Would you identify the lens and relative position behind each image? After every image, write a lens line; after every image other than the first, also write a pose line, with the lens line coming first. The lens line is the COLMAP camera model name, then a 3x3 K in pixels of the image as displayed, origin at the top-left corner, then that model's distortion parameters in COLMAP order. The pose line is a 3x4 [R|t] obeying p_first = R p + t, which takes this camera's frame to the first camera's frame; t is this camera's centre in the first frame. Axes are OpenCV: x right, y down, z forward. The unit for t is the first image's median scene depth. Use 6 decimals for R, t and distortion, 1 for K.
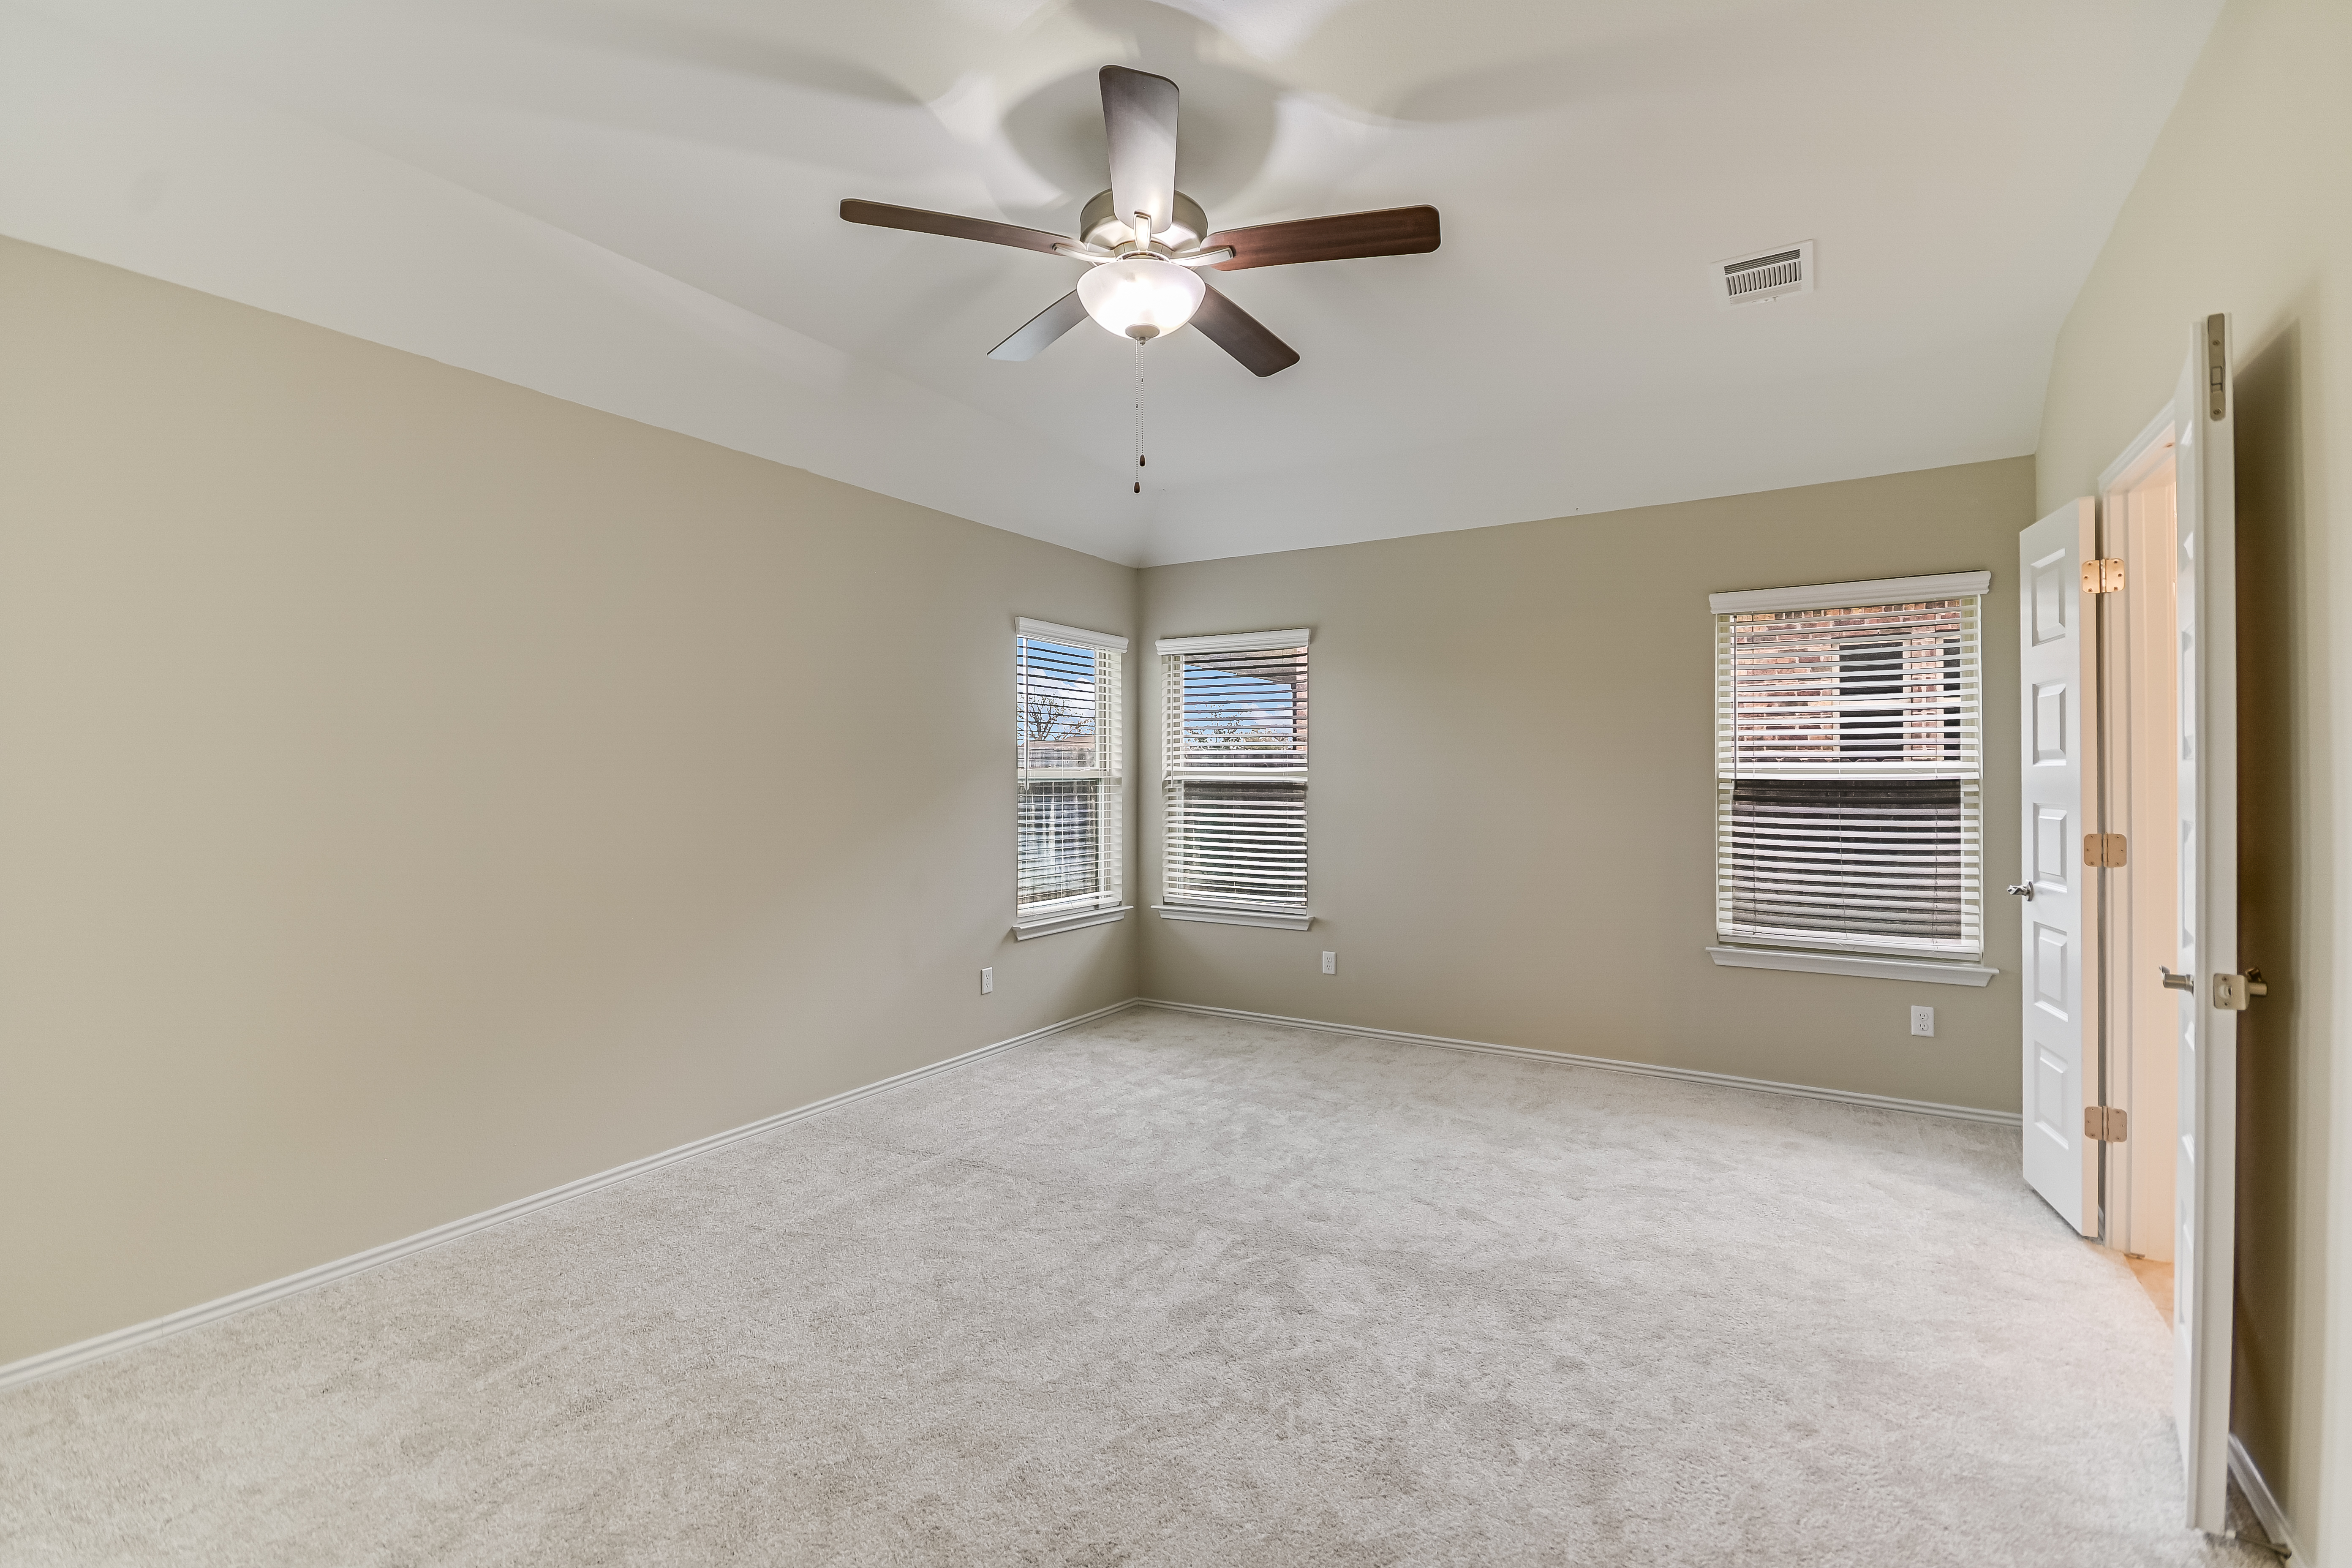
lens RADIAL K [[1040.1, 0, 1178.6], [0, 1040.1, 781.1], [0, 0, 1]] dist [-0.025052, -0.000469]
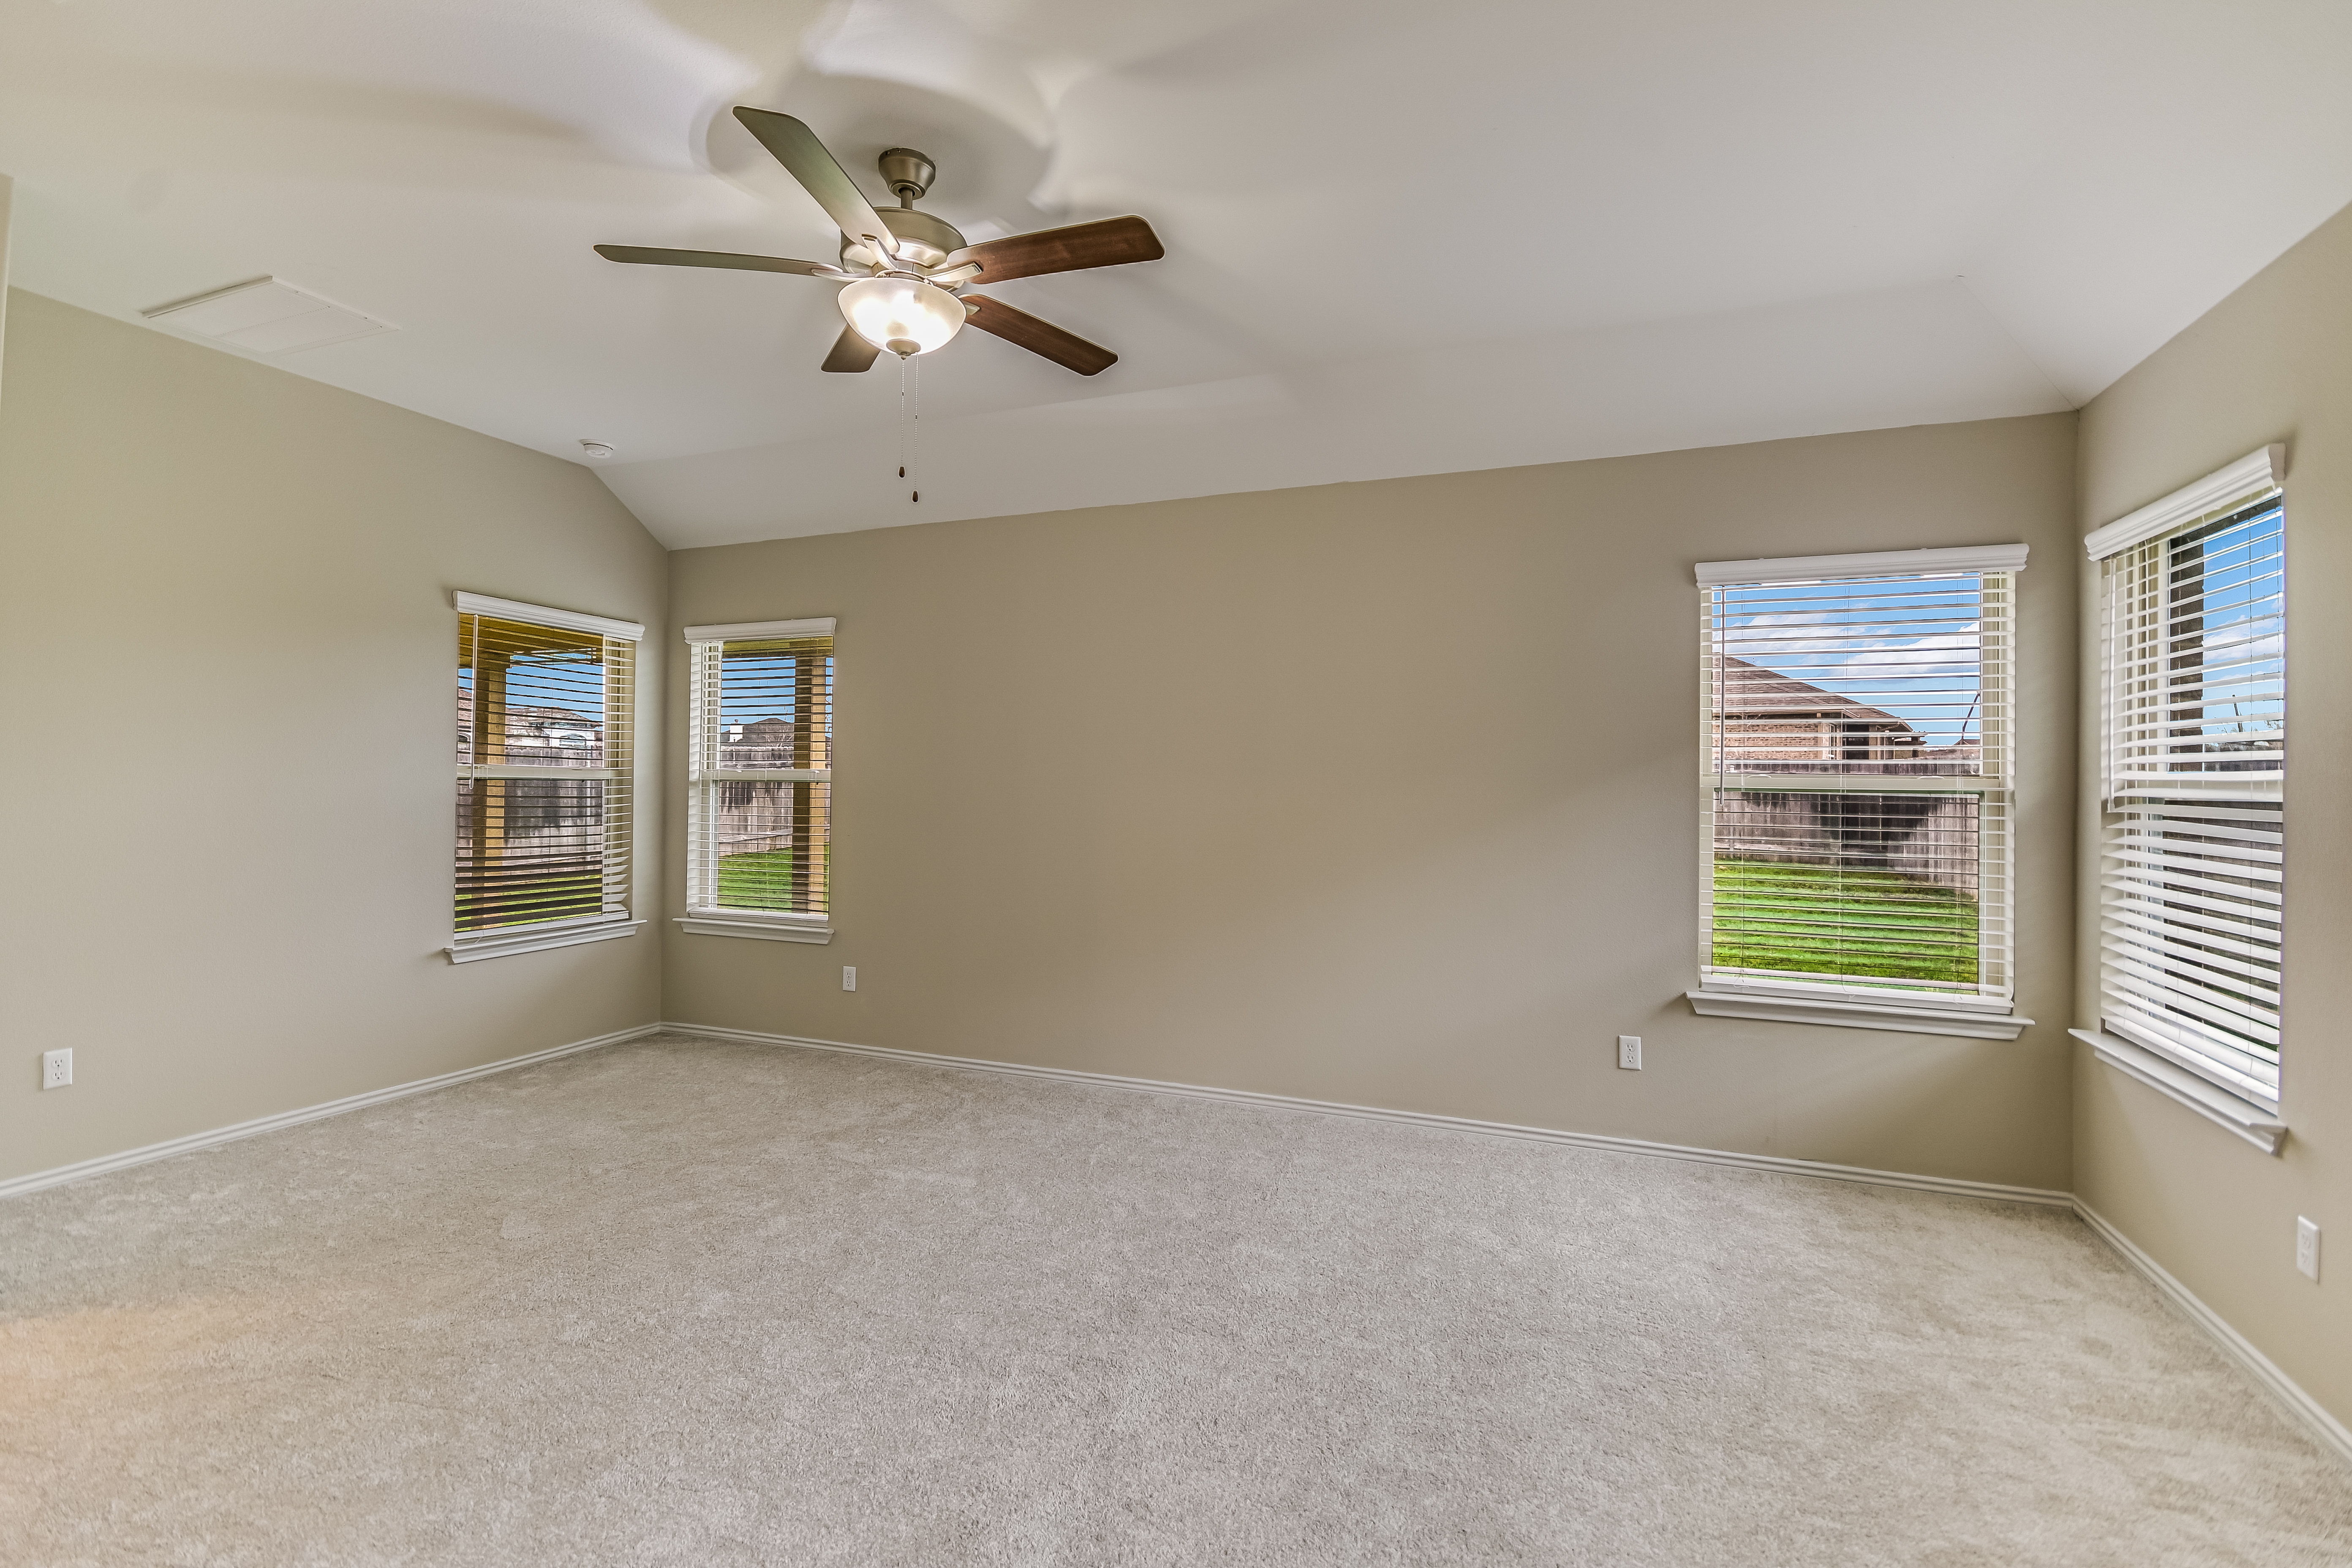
lens RADIAL K [[1040.1, 0, 1172.1], [0, 1040.1, 781.9], [0, 0, 1]] dist [-0.025052, -0.000469]
pose [[0.156353, 0.001556, -0.987700, 0.464544], [-0.013951, 0.999902, -0.000633, -0.001904], [0.987603, 0.013878, 0.156359, 0.497714]]
